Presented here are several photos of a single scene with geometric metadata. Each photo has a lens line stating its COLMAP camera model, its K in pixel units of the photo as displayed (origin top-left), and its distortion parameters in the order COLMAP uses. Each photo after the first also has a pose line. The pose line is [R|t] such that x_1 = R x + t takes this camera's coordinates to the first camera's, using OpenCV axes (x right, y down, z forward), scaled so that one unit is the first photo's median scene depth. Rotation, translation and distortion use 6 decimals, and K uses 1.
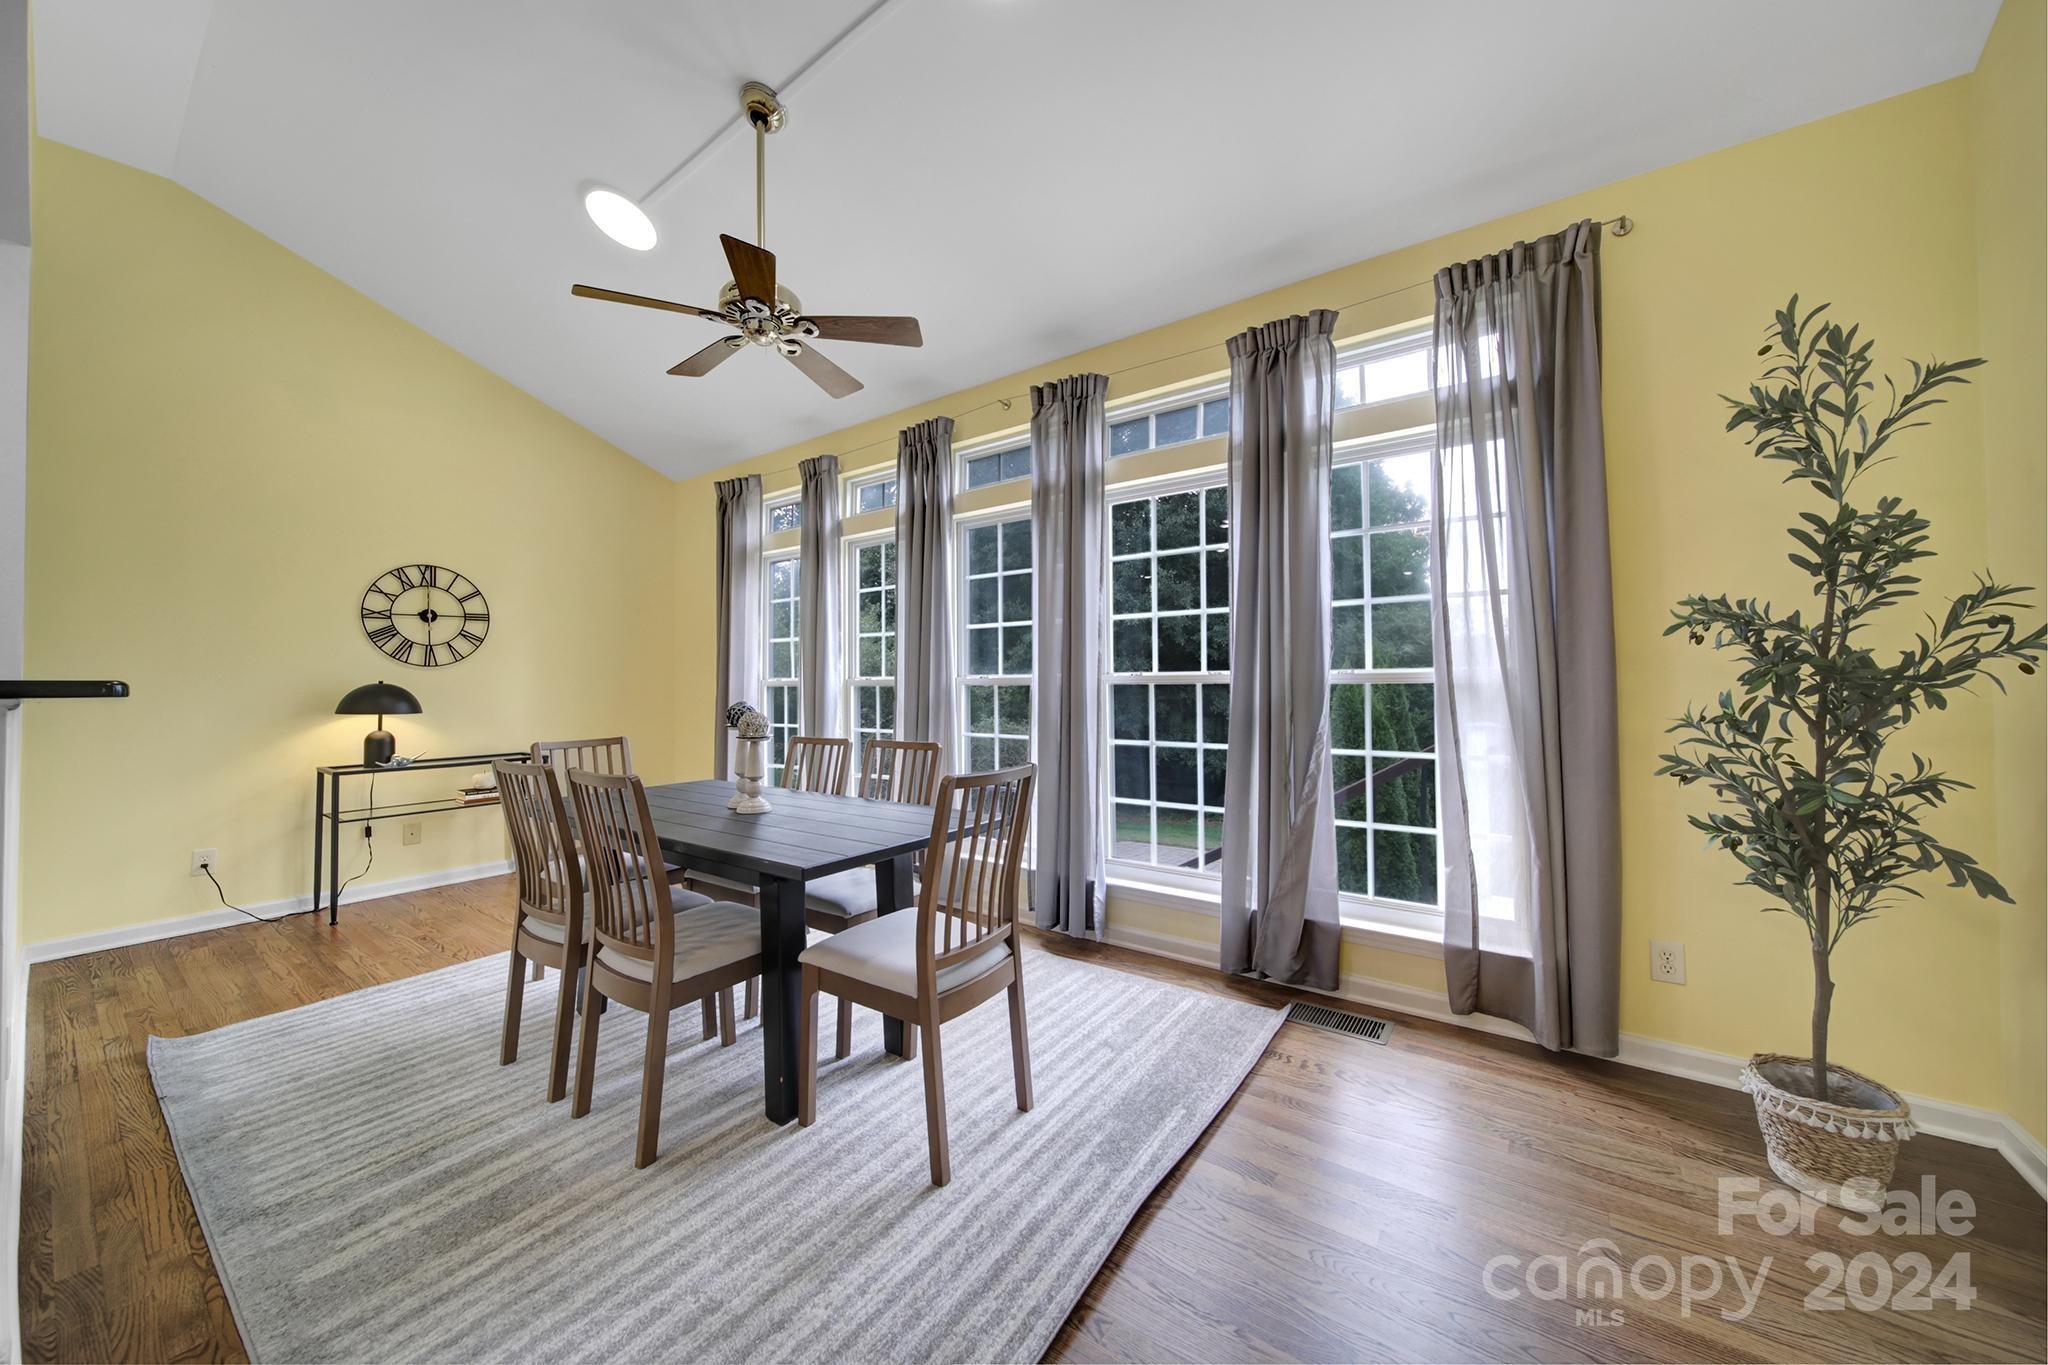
lens RADIAL K [[714.4, 0, 1018.6], [0, 714.4, 680.5], [0, 0, 1]] dist [0.002454, -0.000690]
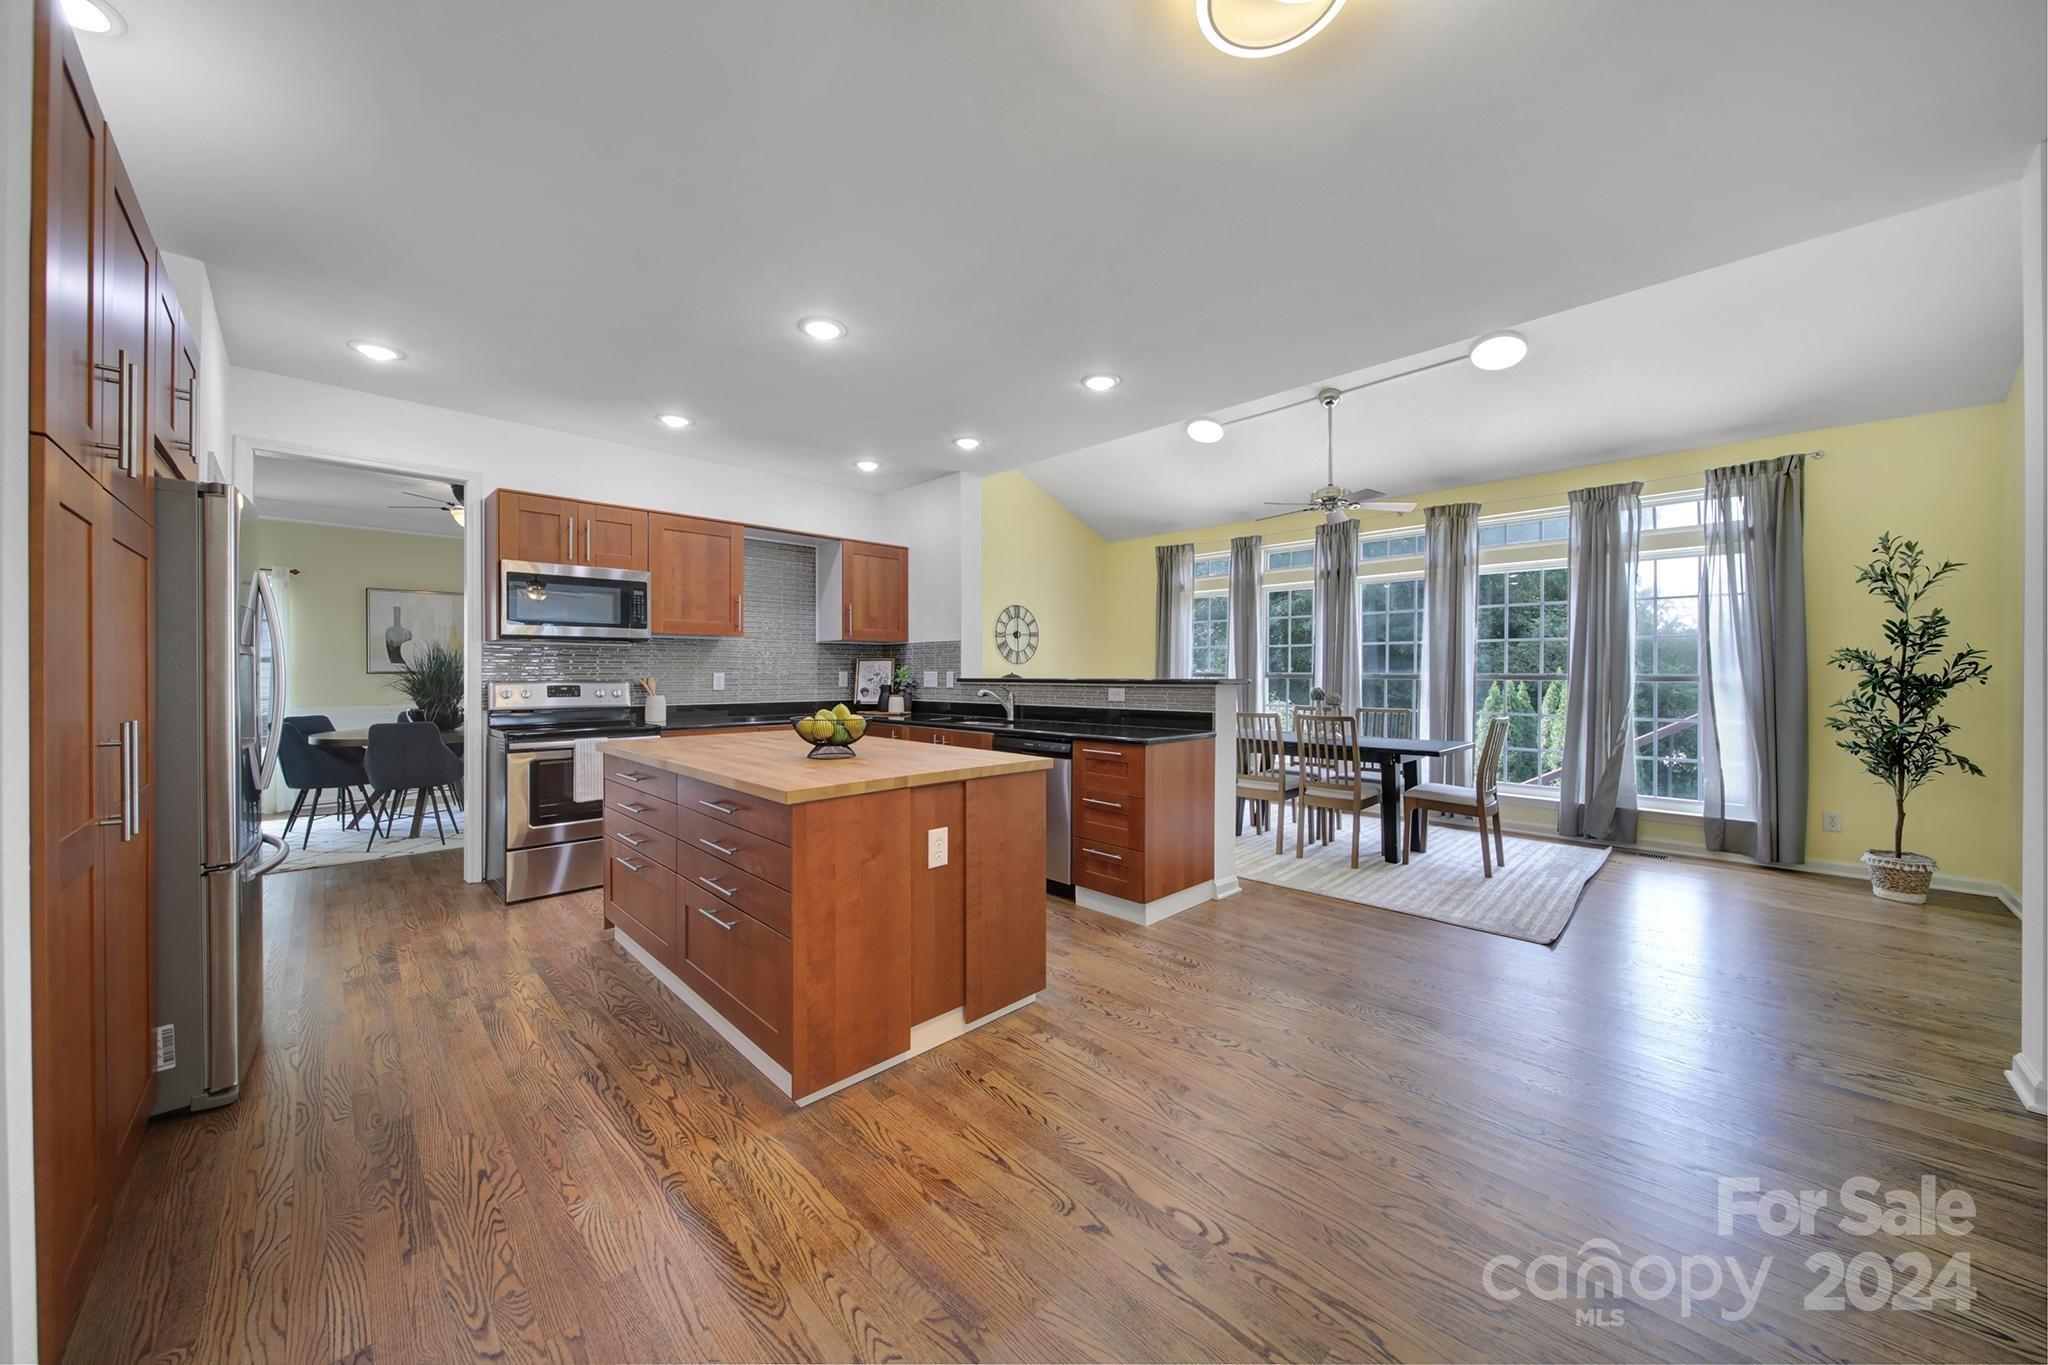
lens RADIAL K [[714.4, 0, 1026.3], [0, 714.4, 677.6], [0, 0, 1]] dist [0.002454, -0.000690]
pose [[0.985926, 0.008978, -0.166943, -0.966915], [-0.005746, 0.999787, 0.019831, -0.039827], [0.167085, -0.018592, 0.985767, -1.310564]]
